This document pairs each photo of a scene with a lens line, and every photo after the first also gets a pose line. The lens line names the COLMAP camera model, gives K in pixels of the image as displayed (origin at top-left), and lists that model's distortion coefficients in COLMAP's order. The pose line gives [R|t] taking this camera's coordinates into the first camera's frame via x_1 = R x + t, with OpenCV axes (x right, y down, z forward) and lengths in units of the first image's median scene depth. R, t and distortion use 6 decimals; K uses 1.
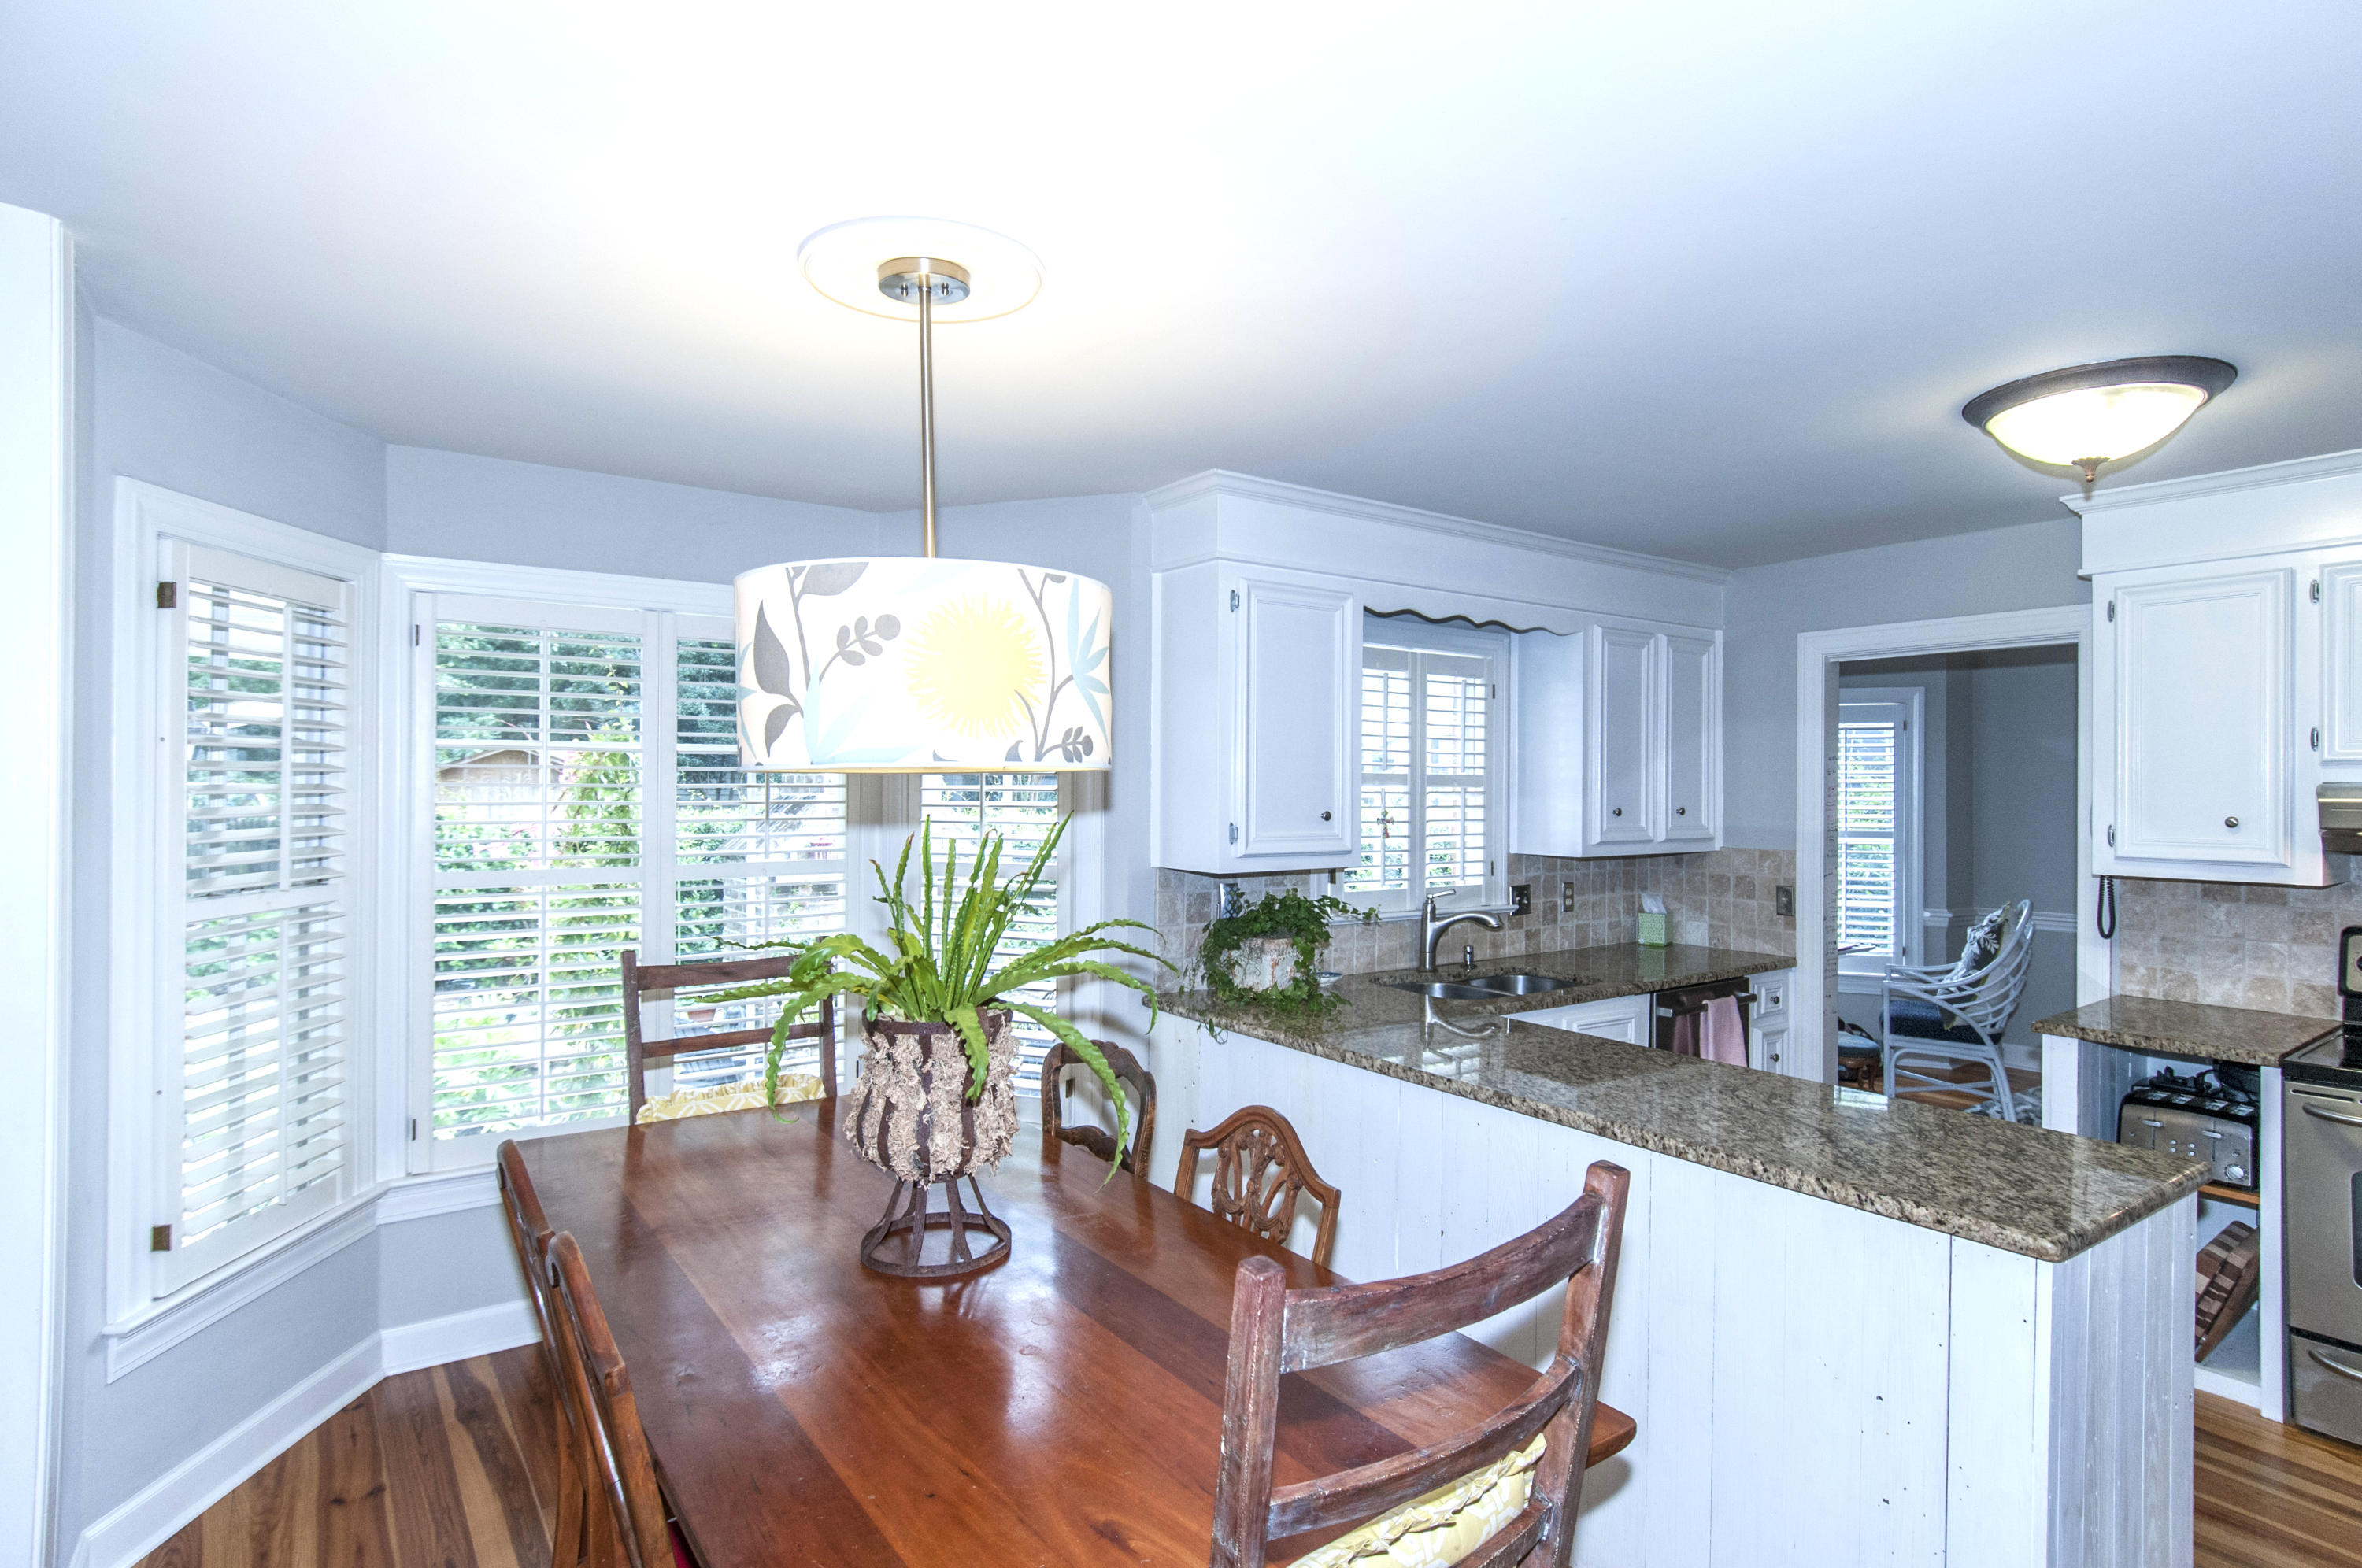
lens RADIAL K [[1225.1, 0, 1212.3], [0, 1225.1, 780.7], [0, 0, 1]] dist [0.024403, -0.018215]
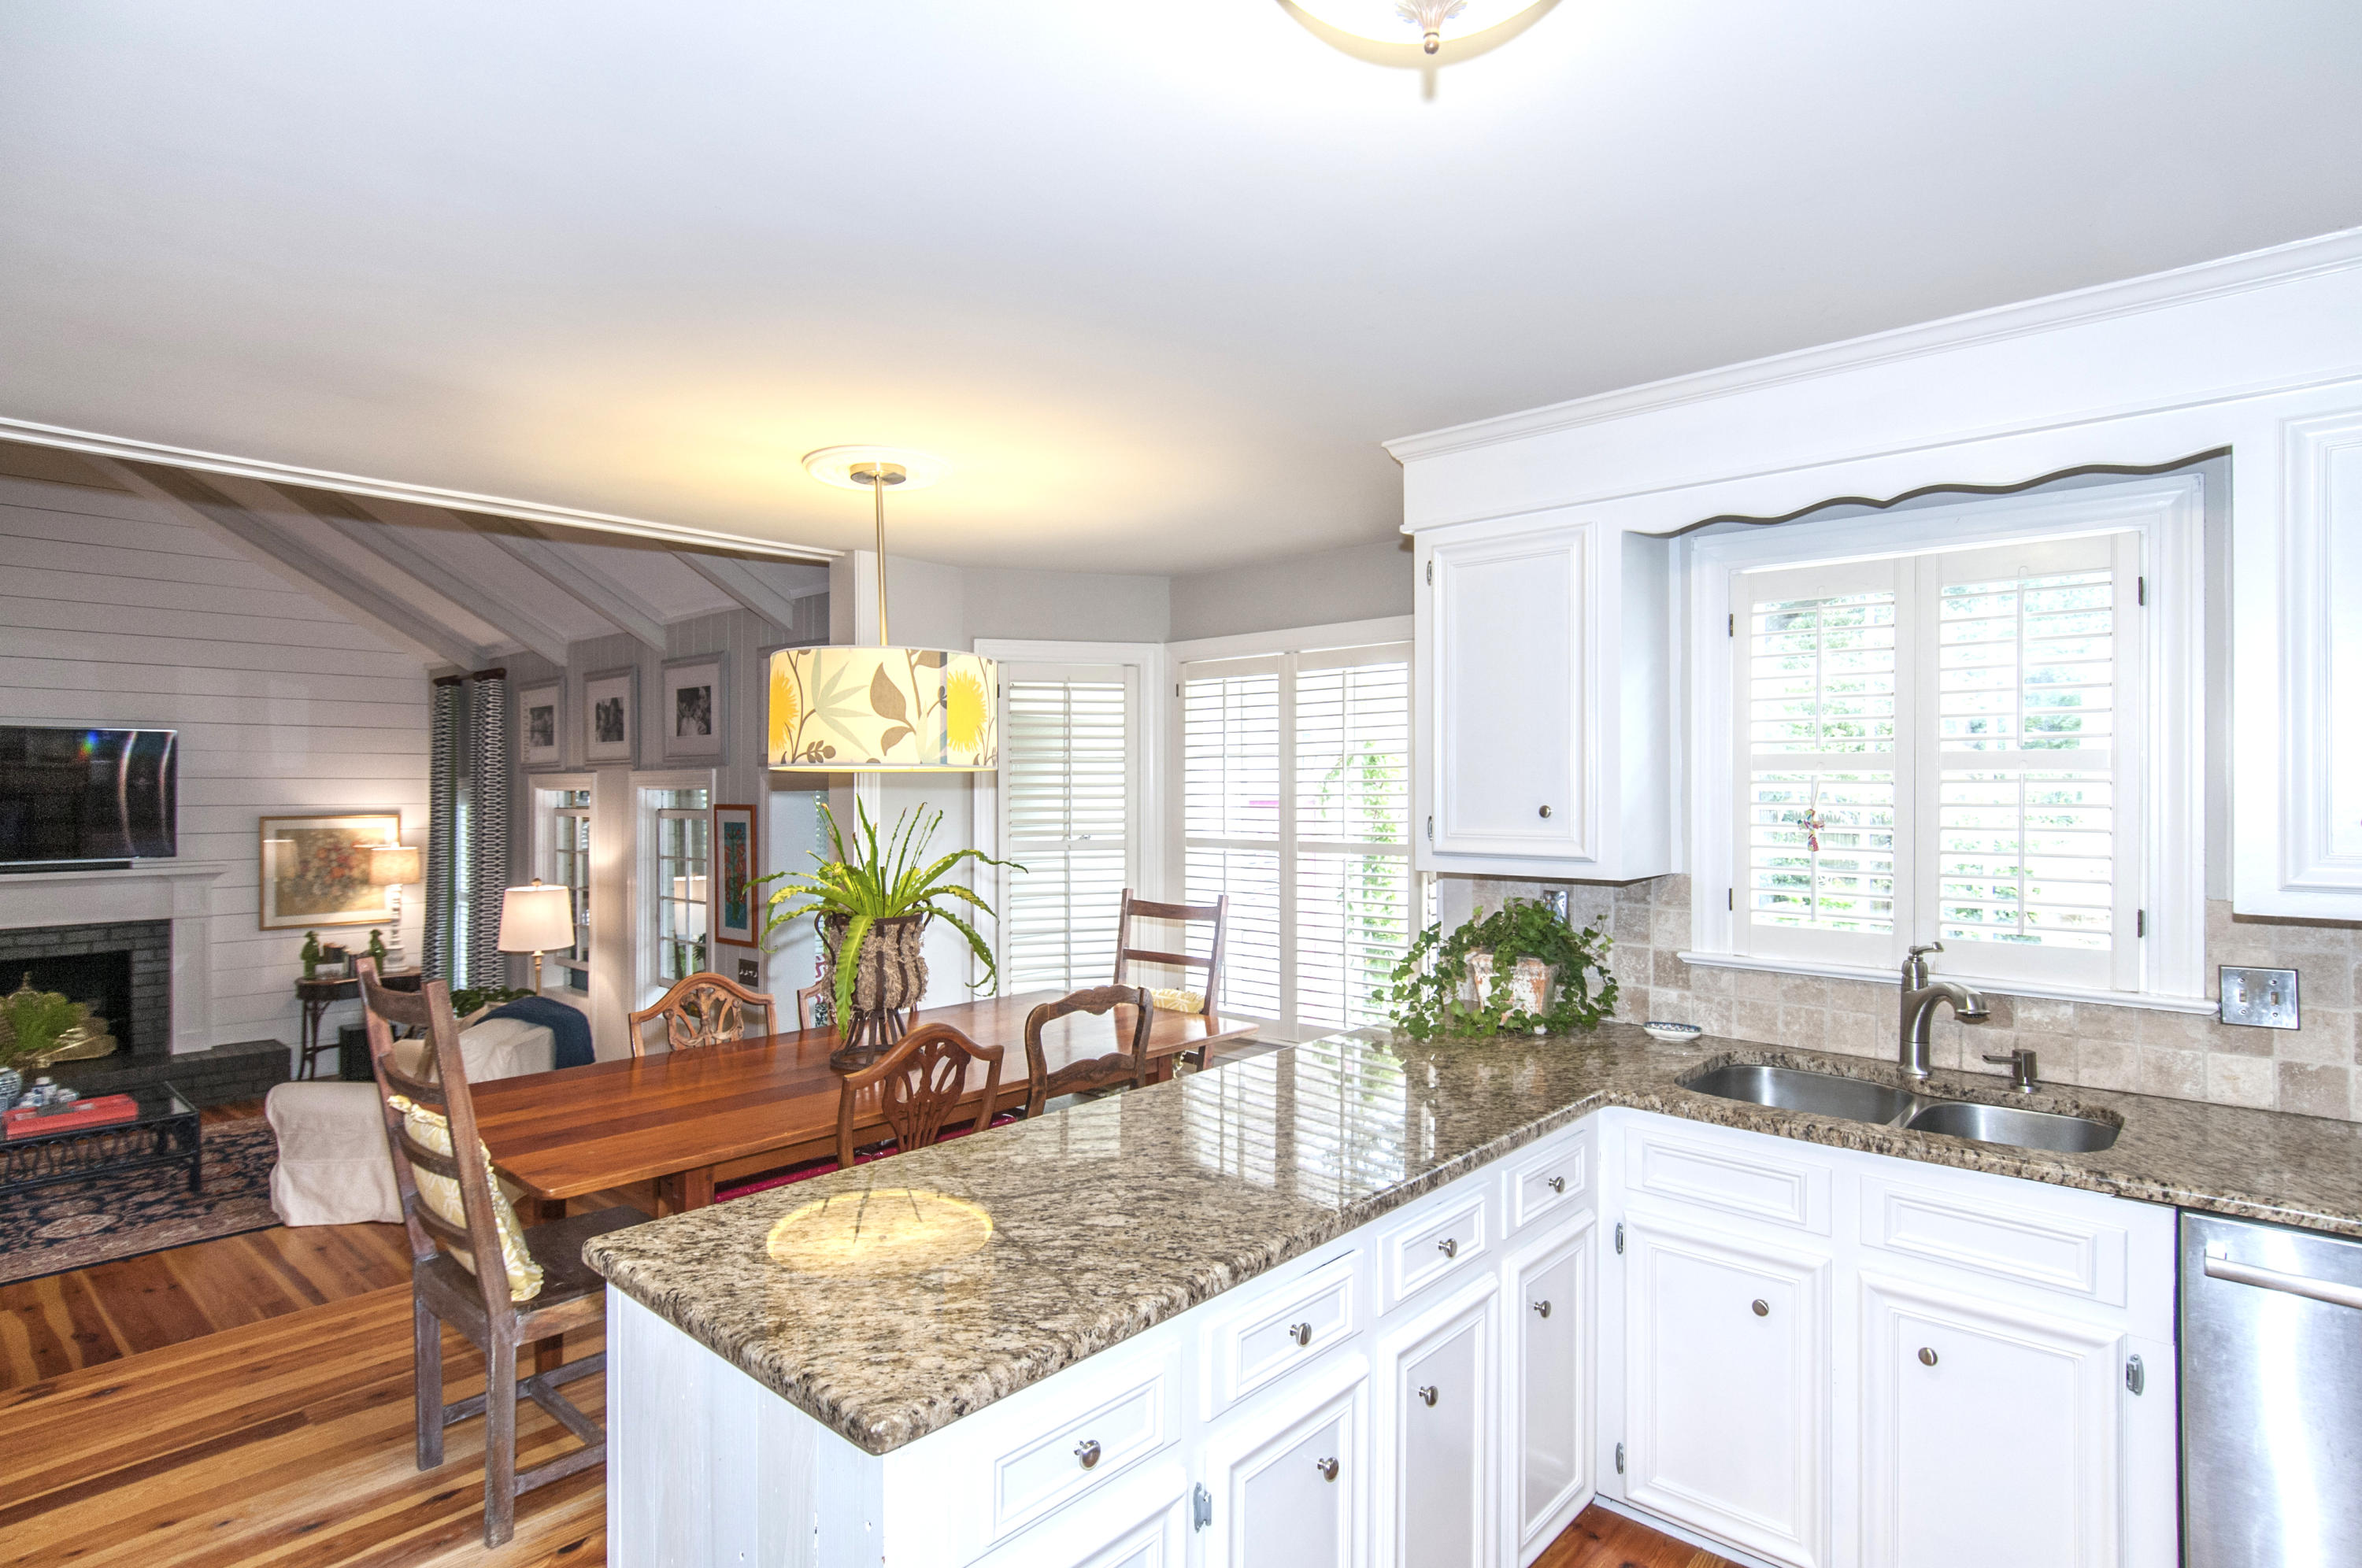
lens RADIAL K [[1228.6, 0, 1206.2], [0, 1228.6, 787.6], [0, 0, 1]] dist [0.000981, 0.000484]
pose [[0.201855, -0.007505, -0.979387, 0.856304], [0.007277, 0.999955, -0.006163, 0.016693], [0.979388, -0.005883, 0.201900, 0.640613]]
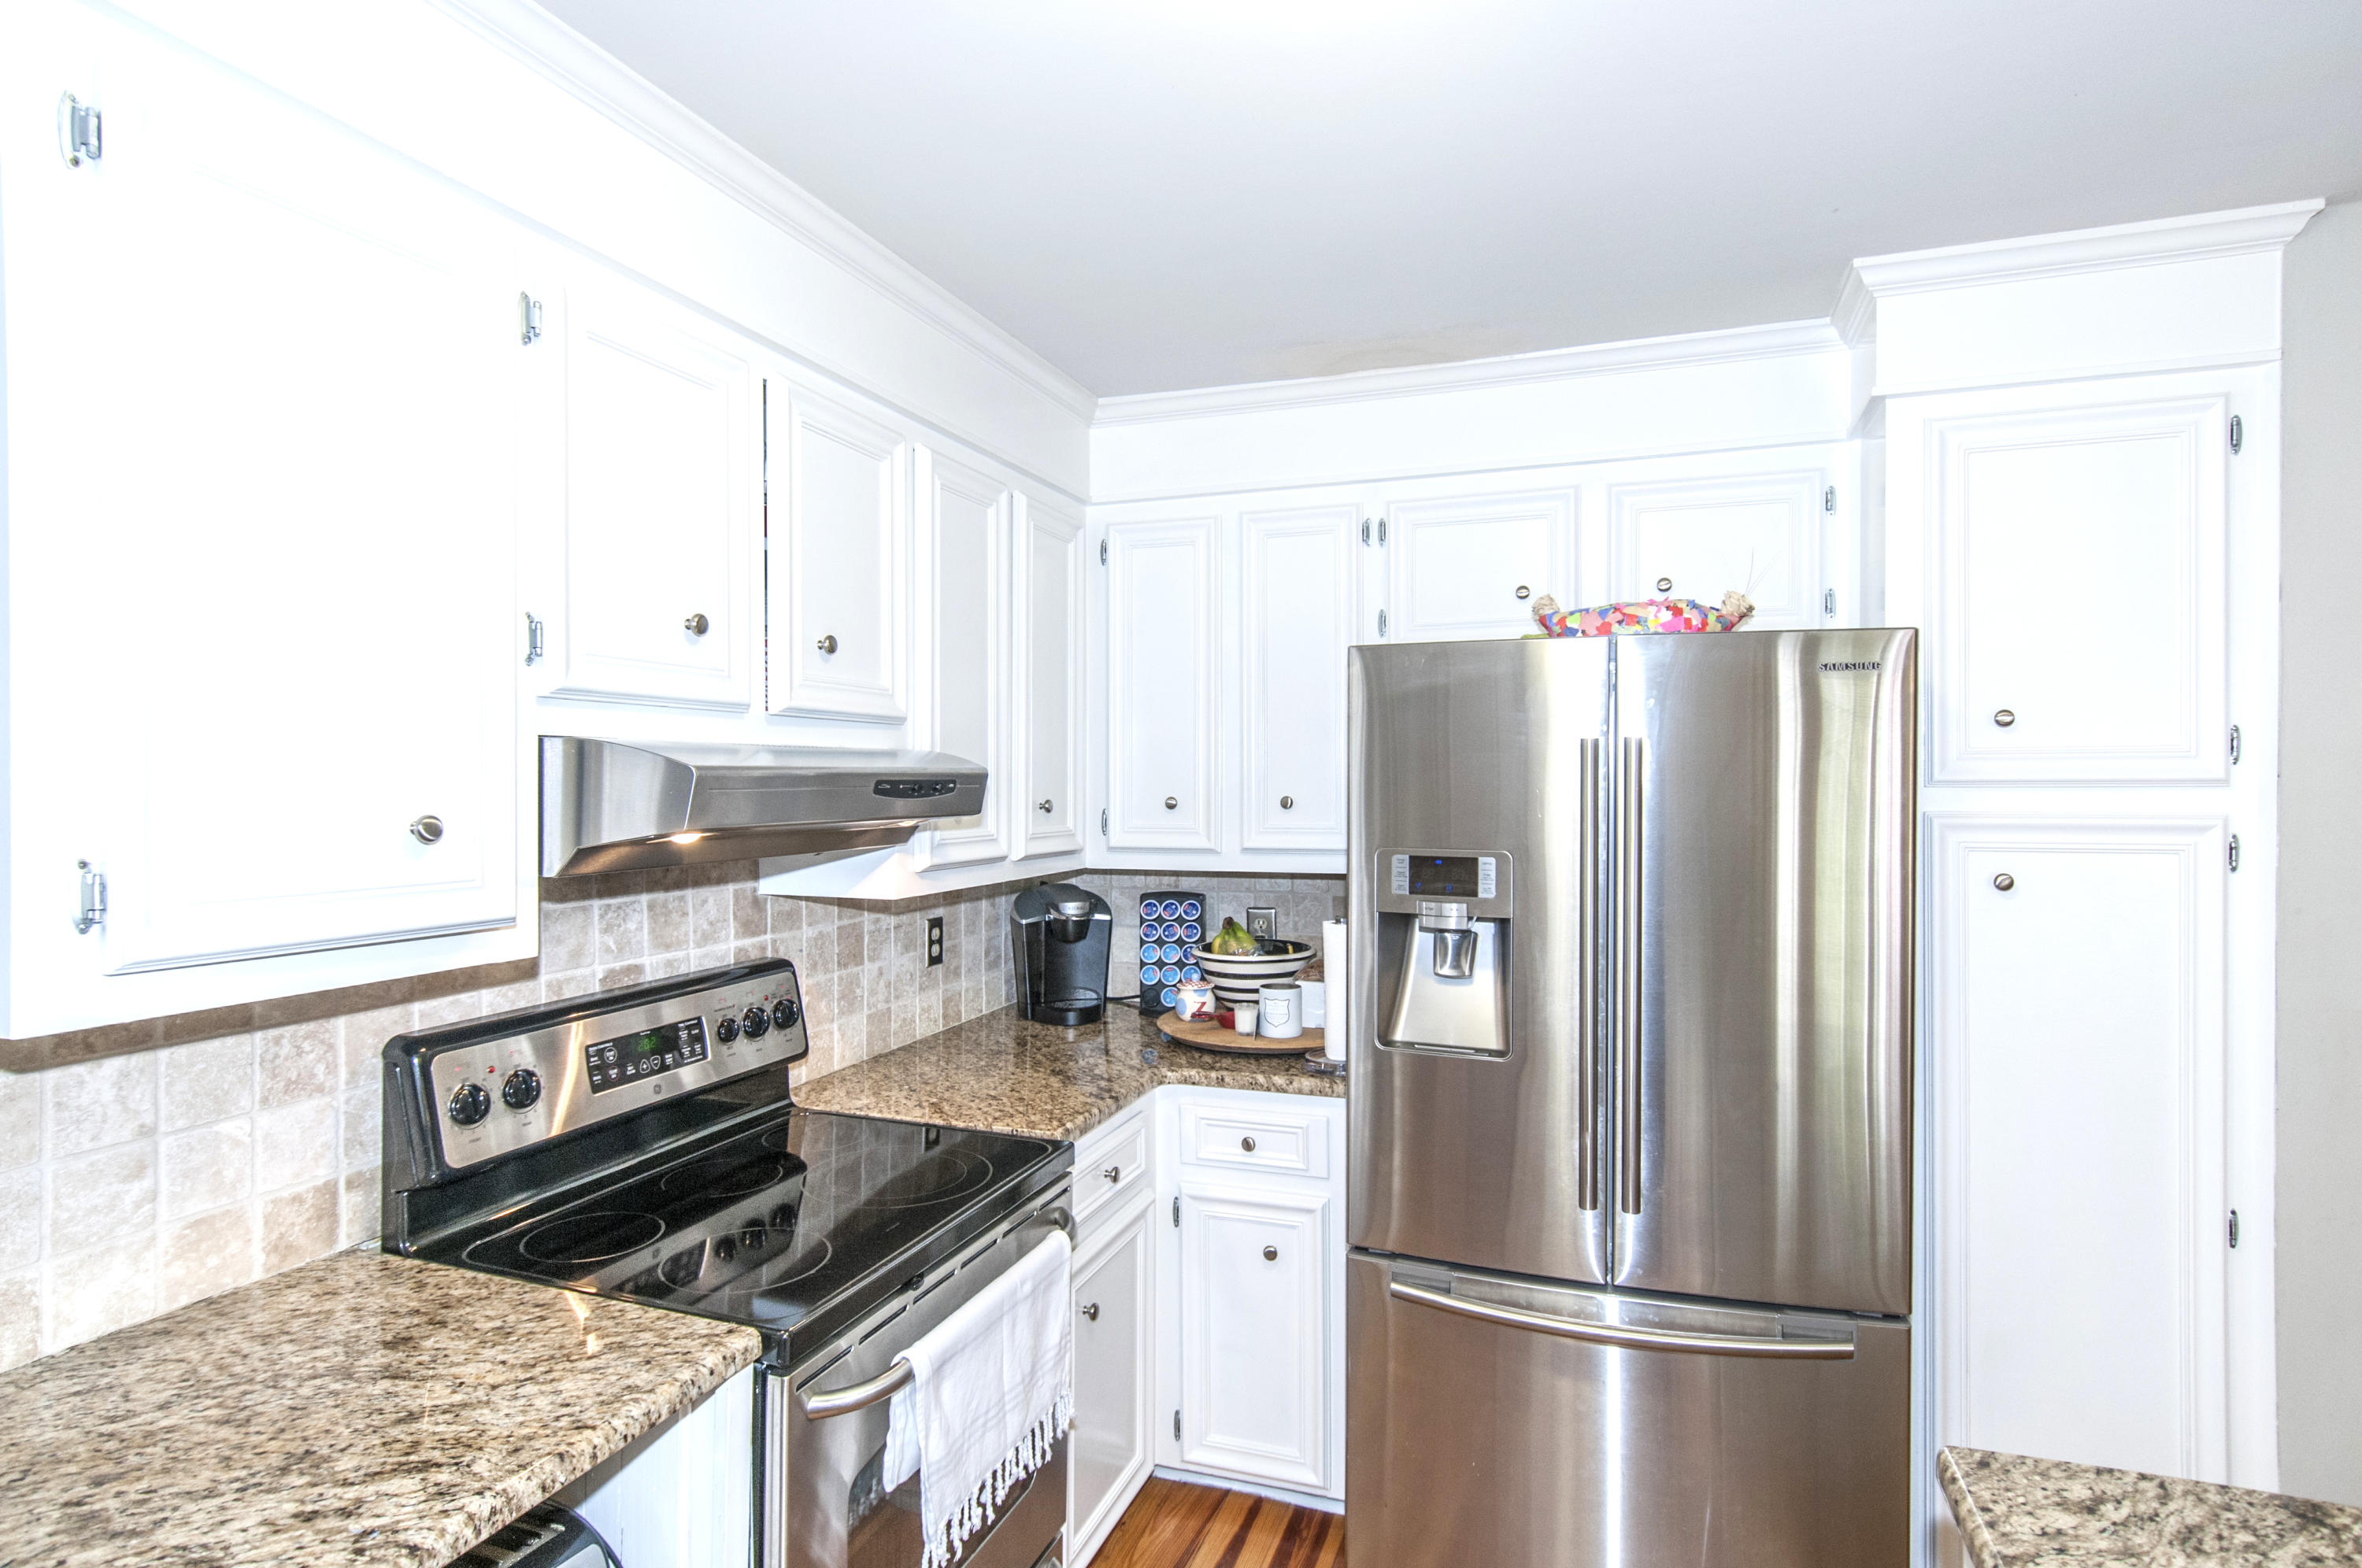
lens RADIAL K [[1195.7, 0, 1181.0], [0, 1195.7, 784.0], [0, 0, 1]] dist [-0.002734, 0.000088]
pose [[-0.560722, -0.006688, 0.827977, 0.356105], [-0.003949, 0.999978, 0.005403, 0.015662], [-0.827995, -0.000240, -0.560735, 0.965207]]
